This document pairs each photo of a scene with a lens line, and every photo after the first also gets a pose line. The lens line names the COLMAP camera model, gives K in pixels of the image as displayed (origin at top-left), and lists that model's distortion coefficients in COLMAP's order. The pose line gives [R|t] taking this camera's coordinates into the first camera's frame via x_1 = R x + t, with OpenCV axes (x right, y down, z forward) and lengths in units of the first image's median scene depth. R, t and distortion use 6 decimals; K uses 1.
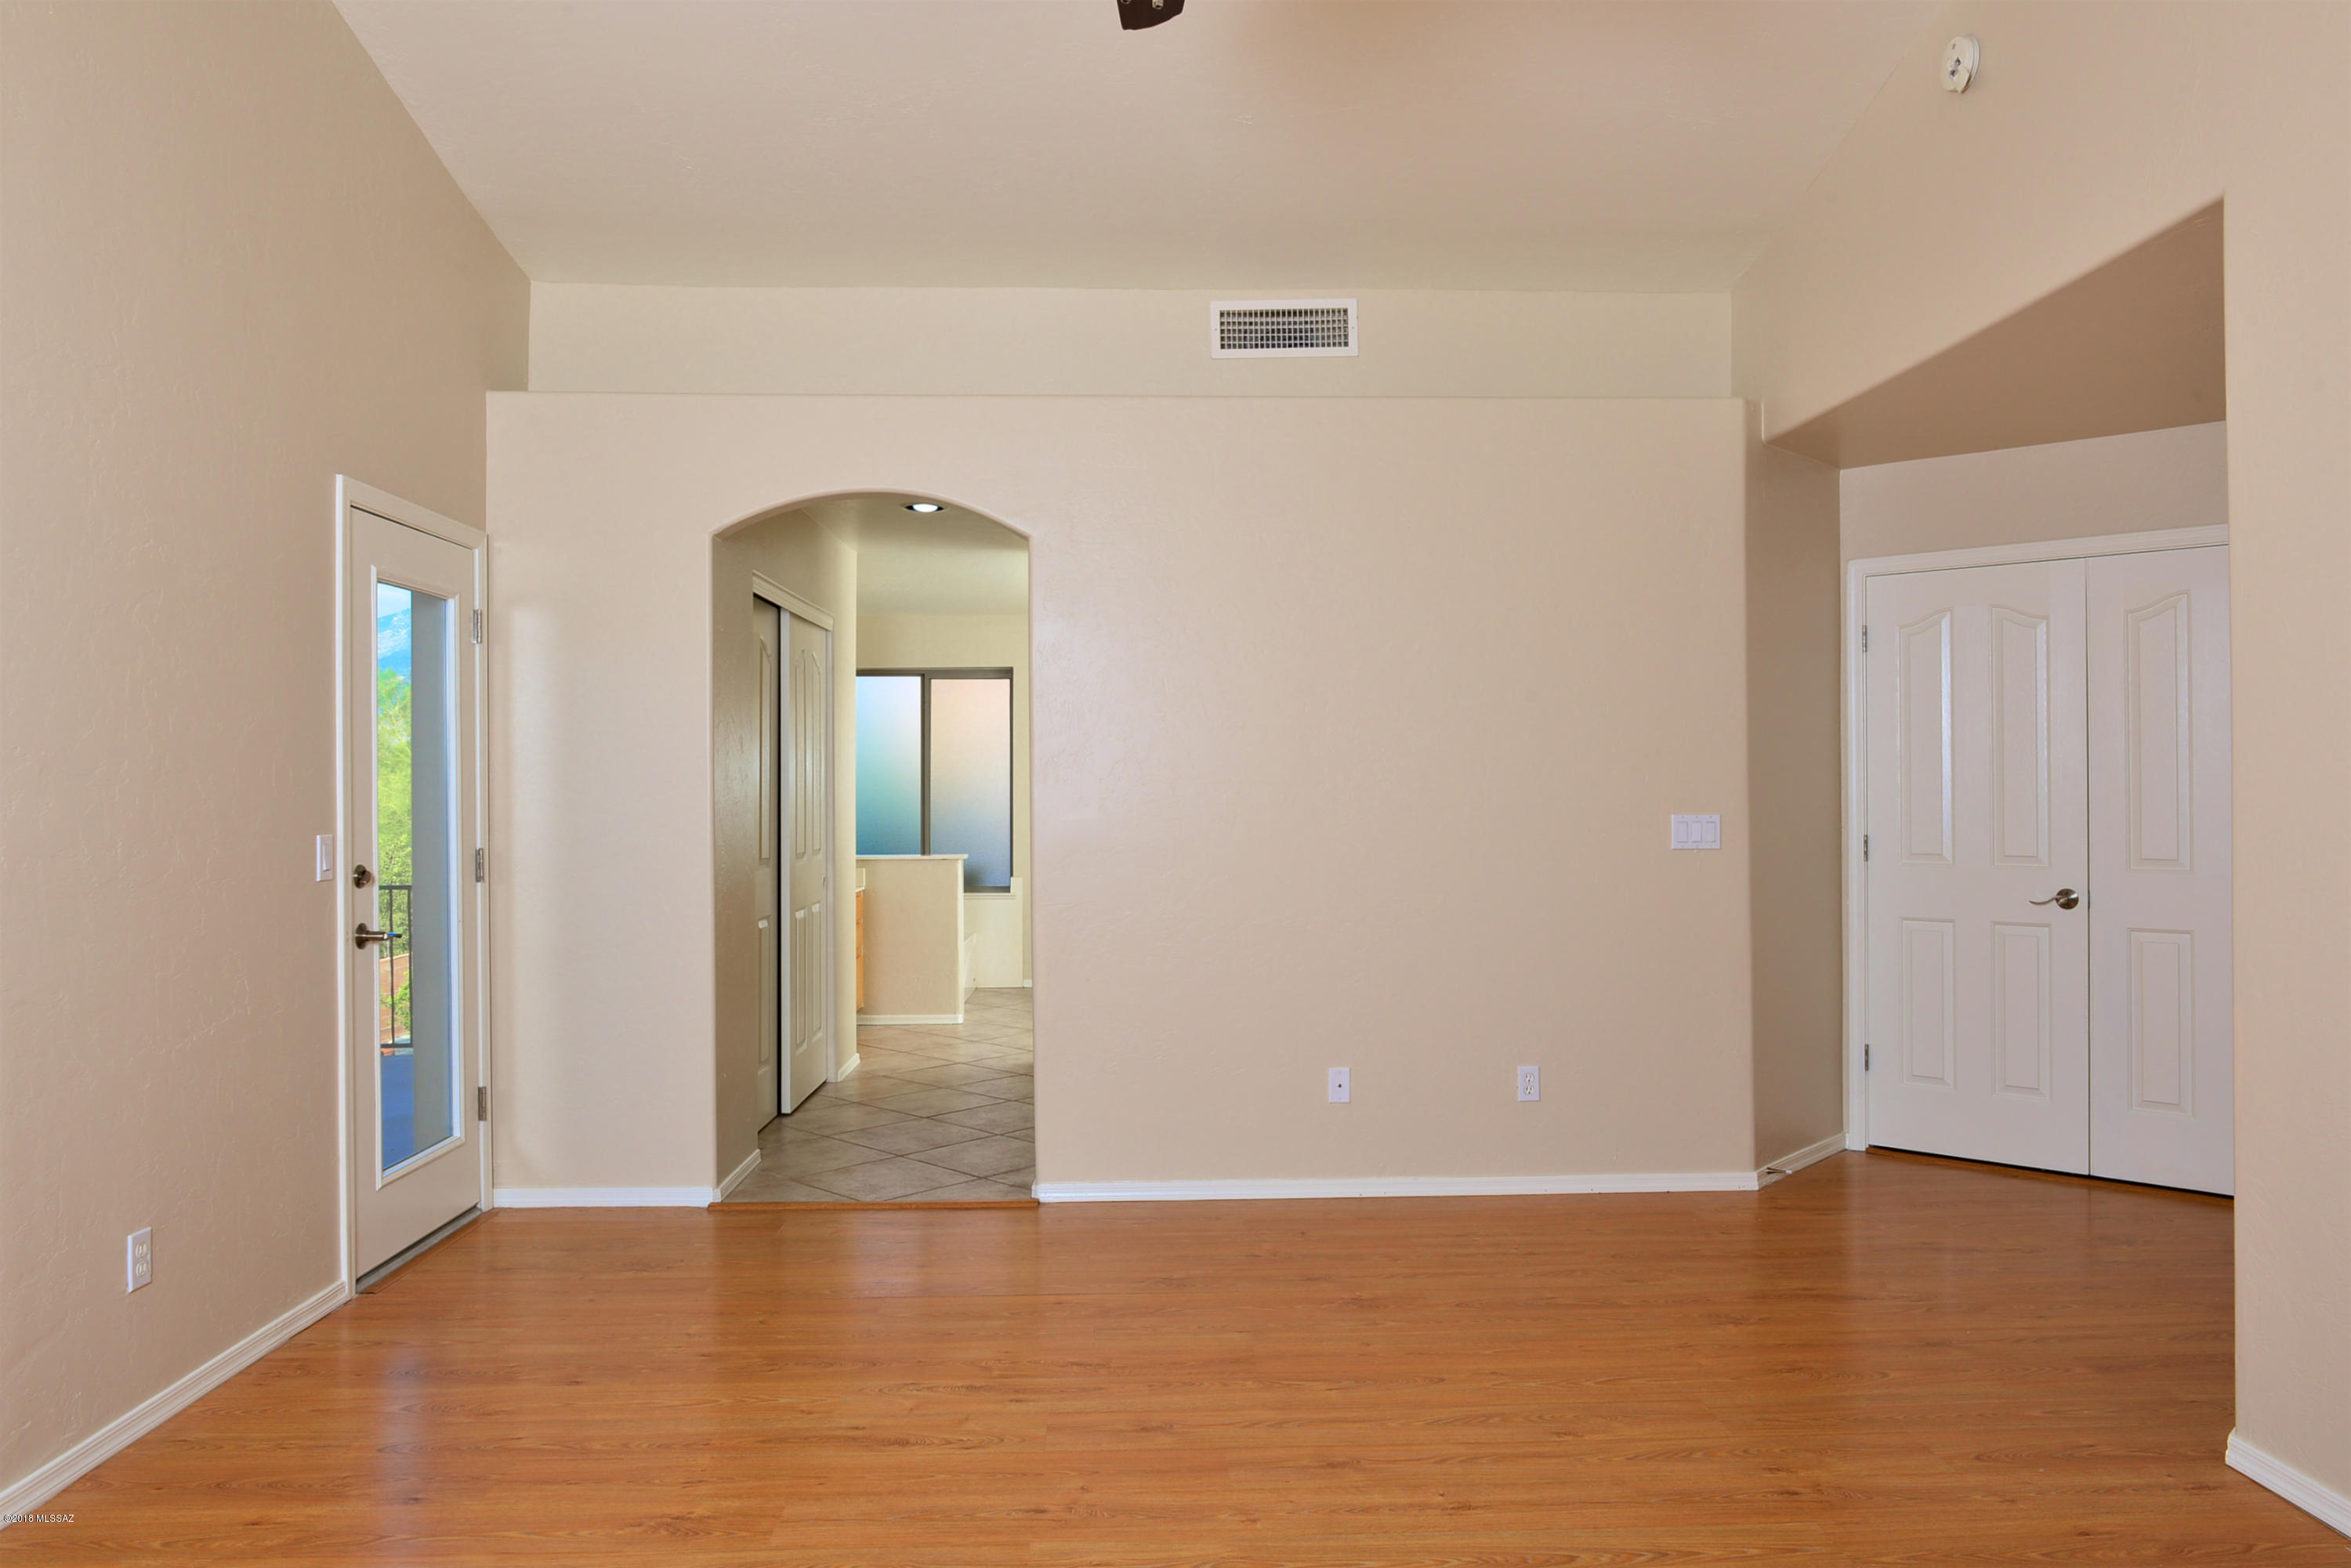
lens RADIAL K [[1628.6, 0, 1175.5], [0, 1628.6, 784.0], [0, 0, 1]] dist [-0.005092, -0.001740]
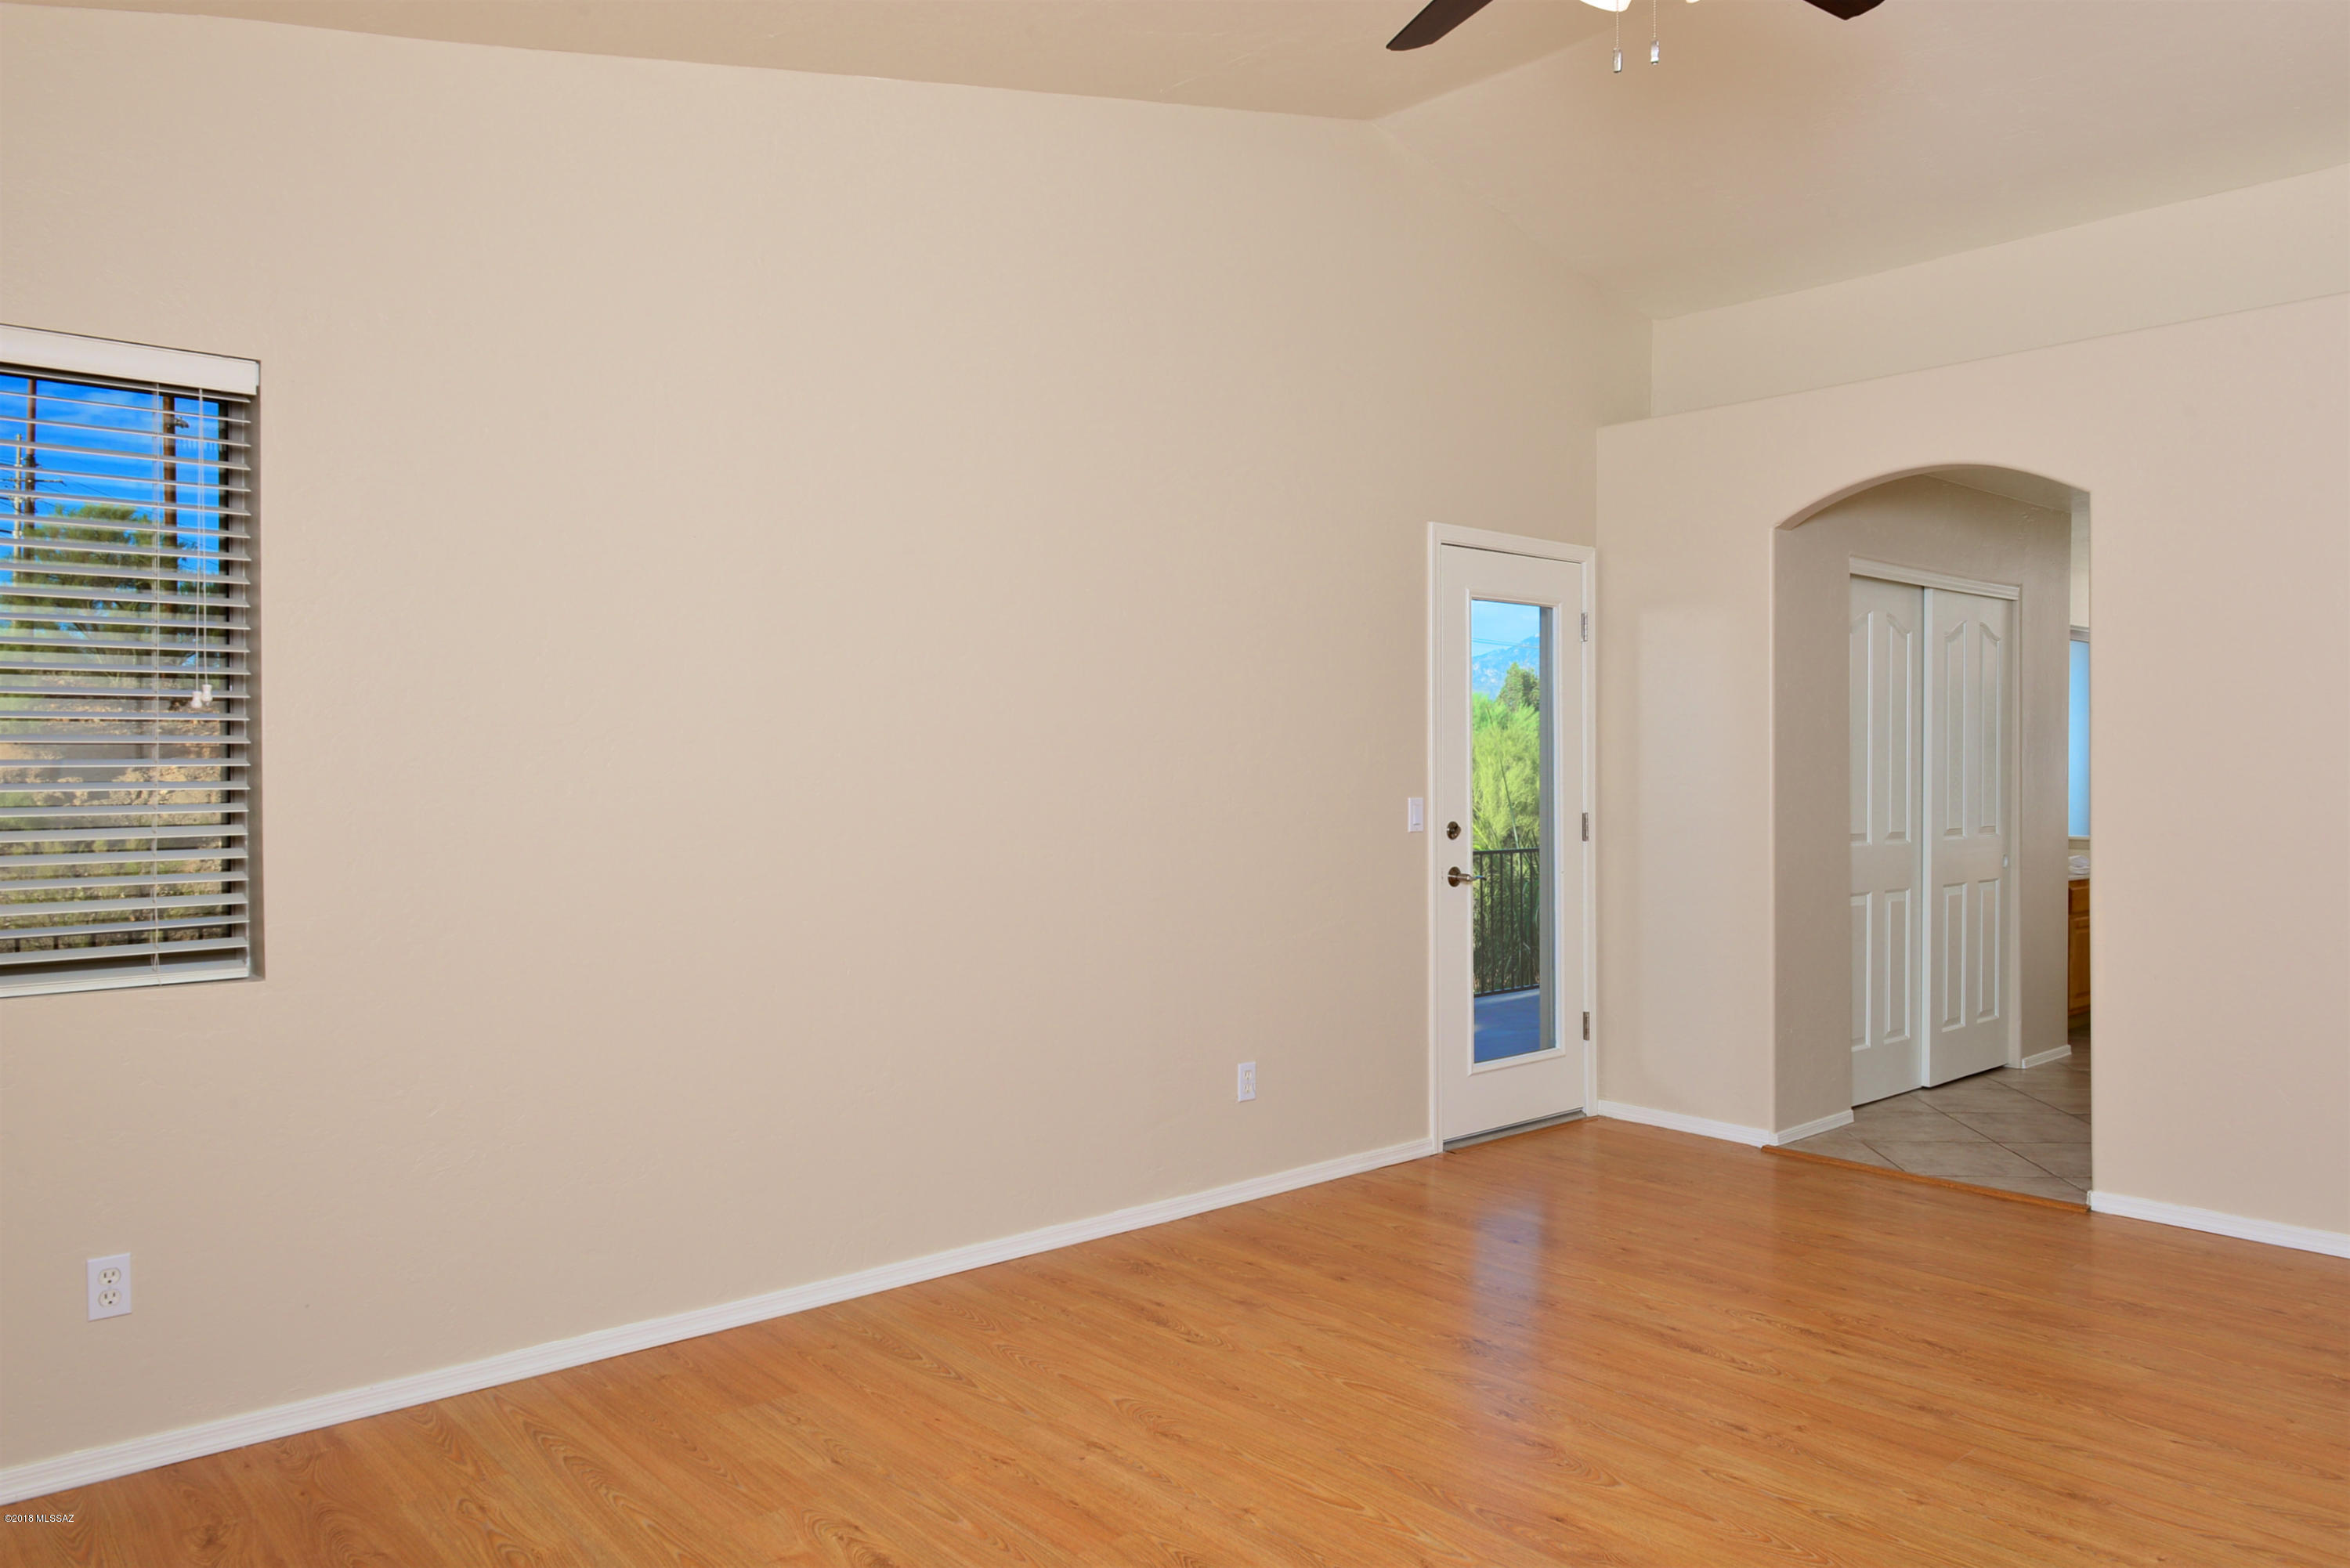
lens RADIAL K [[1622.7, 0, 1175.0], [0, 1622.7, 784.0], [0, 0, 1]] dist [0.000457, -0.000539]
pose [[0.625078, 0.009600, -0.780503, 0.429805], [0.002753, 0.999891, 0.014503, 0.000587], [0.780557, -0.011214, 0.624984, 0.028609]]
